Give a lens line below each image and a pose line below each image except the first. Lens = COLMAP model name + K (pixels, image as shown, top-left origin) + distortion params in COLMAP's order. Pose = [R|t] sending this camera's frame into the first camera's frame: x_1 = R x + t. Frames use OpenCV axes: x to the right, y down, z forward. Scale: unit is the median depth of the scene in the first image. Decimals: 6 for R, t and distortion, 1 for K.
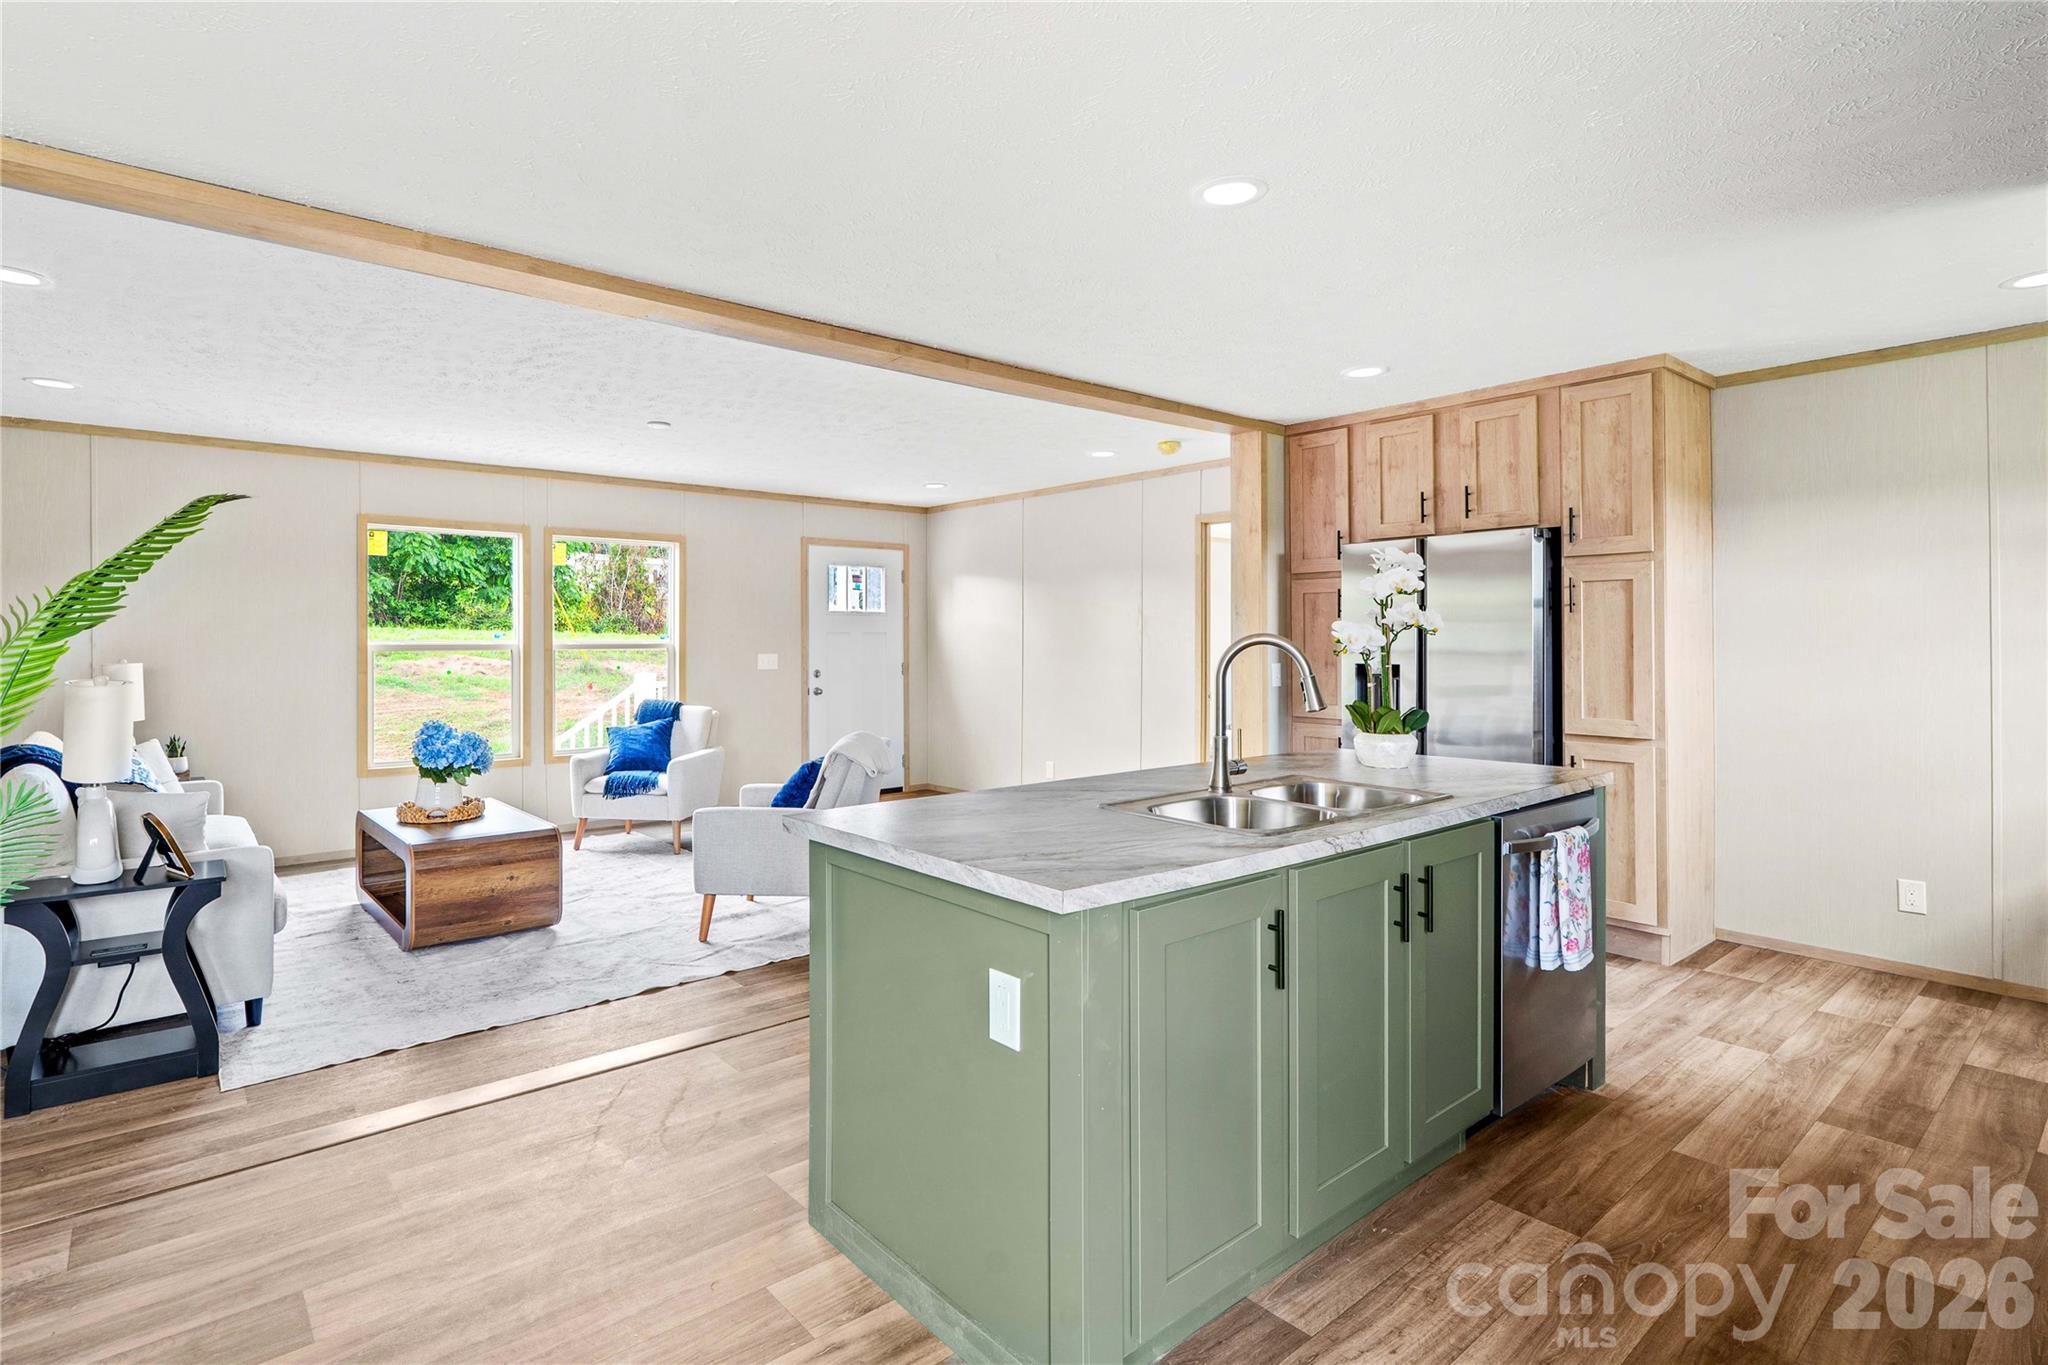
lens RADIAL K [[1016.0, 0, 979.9], [0, 1016.0, 639.1], [0, 0, 1]] dist [-0.000163, 0.000613]
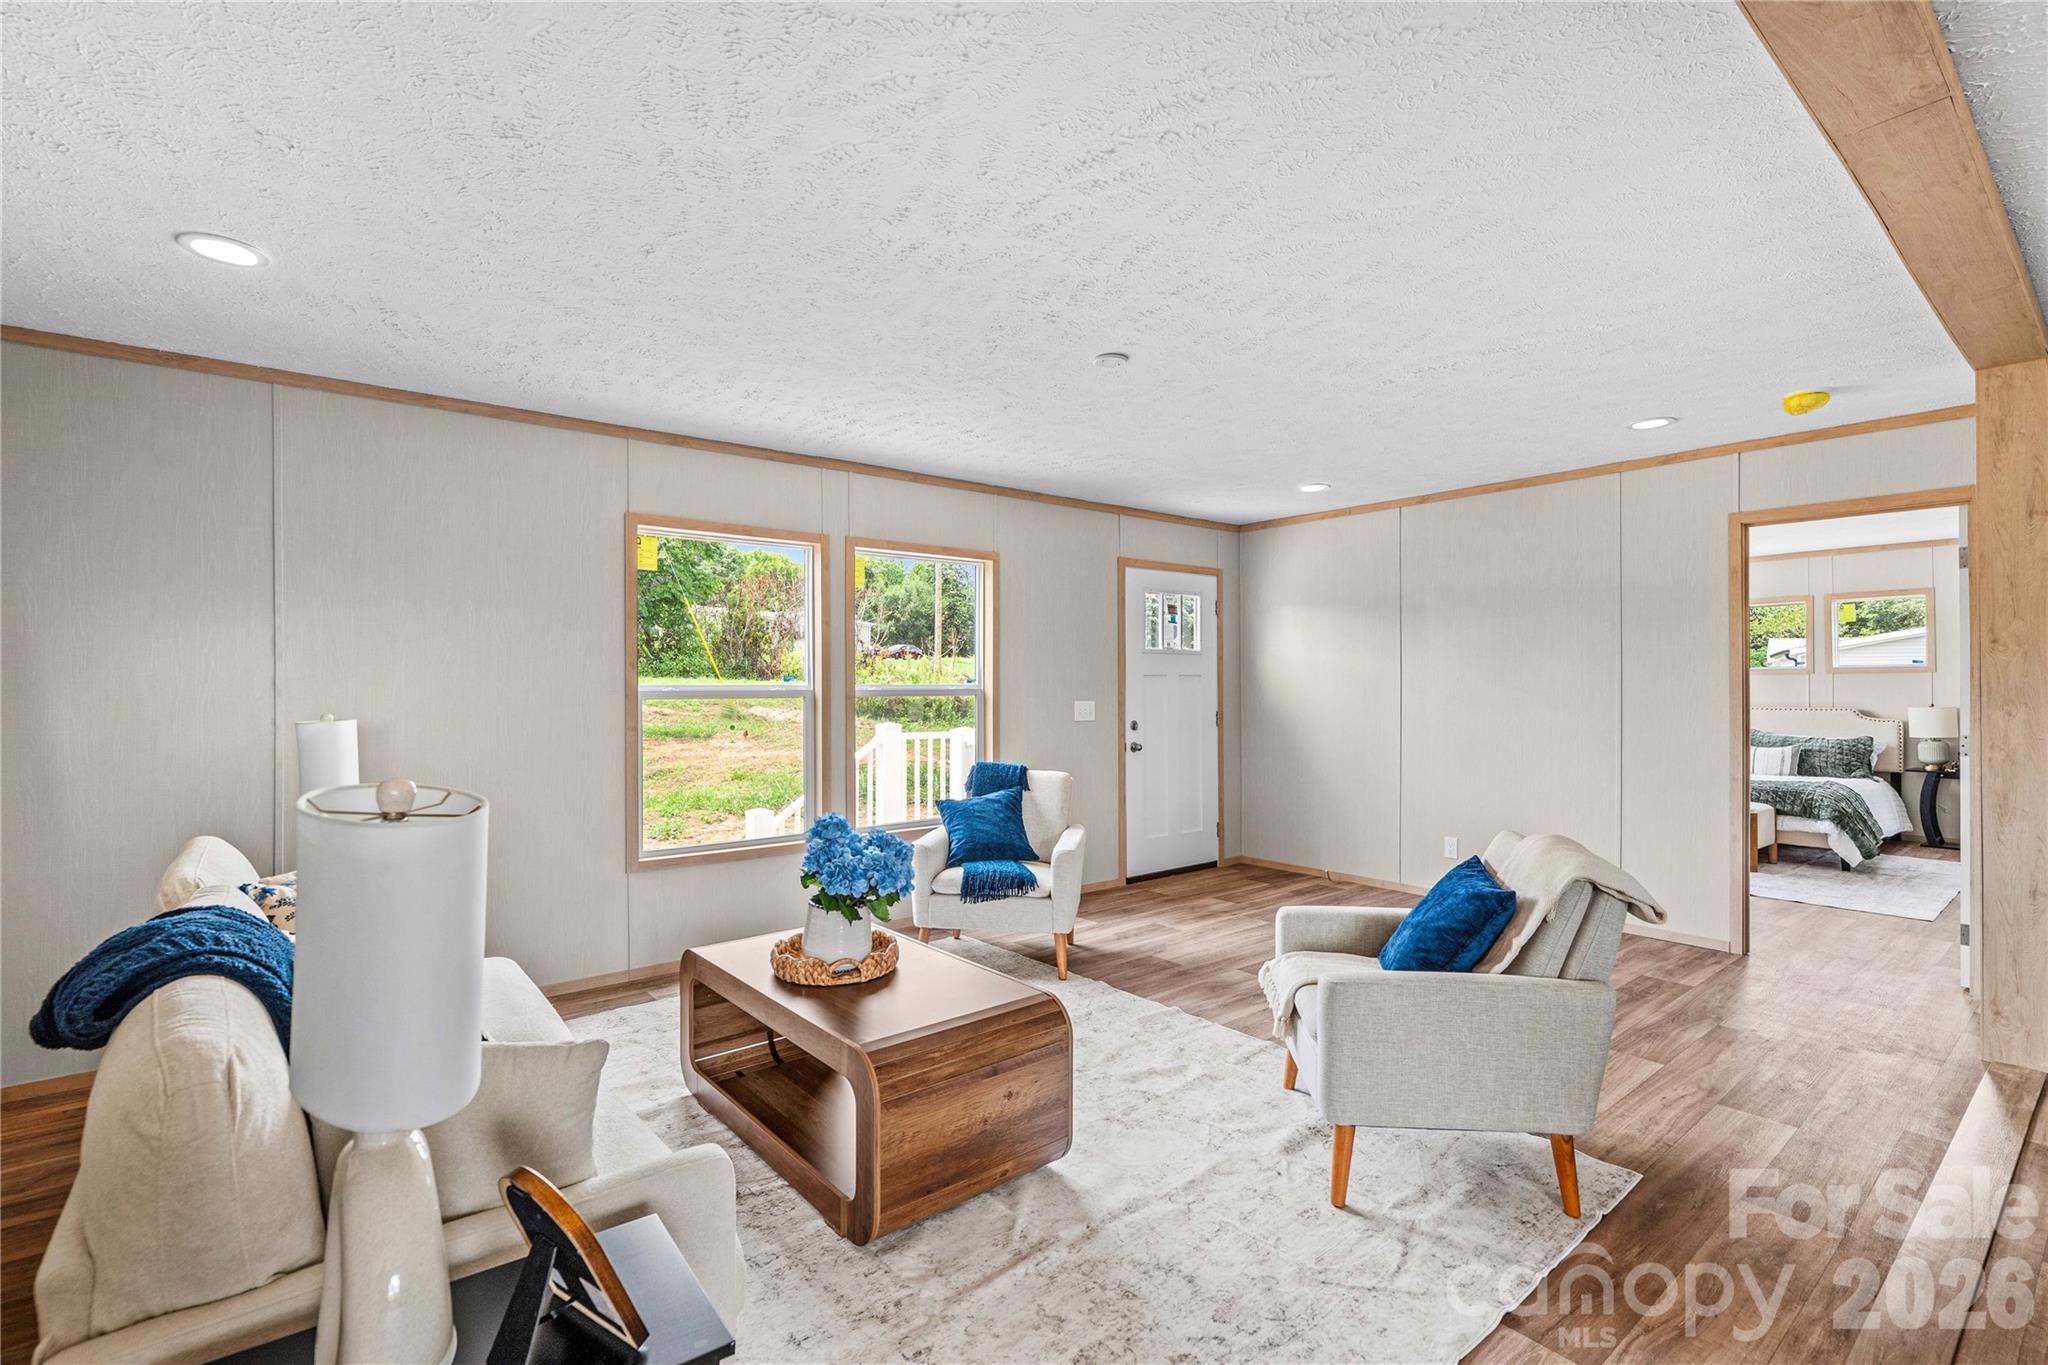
lens RADIAL K [[929.1, 0, 1017.4], [0, 929.1, 685.1], [0, 0, 1]] dist [0.000167, 0.000278]
pose [[0.999798, -0.002029, -0.020013, -0.305107], [0.002036, 0.999998, 0.000298, 0.001752], [0.020013, -0.000339, 0.999800, 0.324536]]
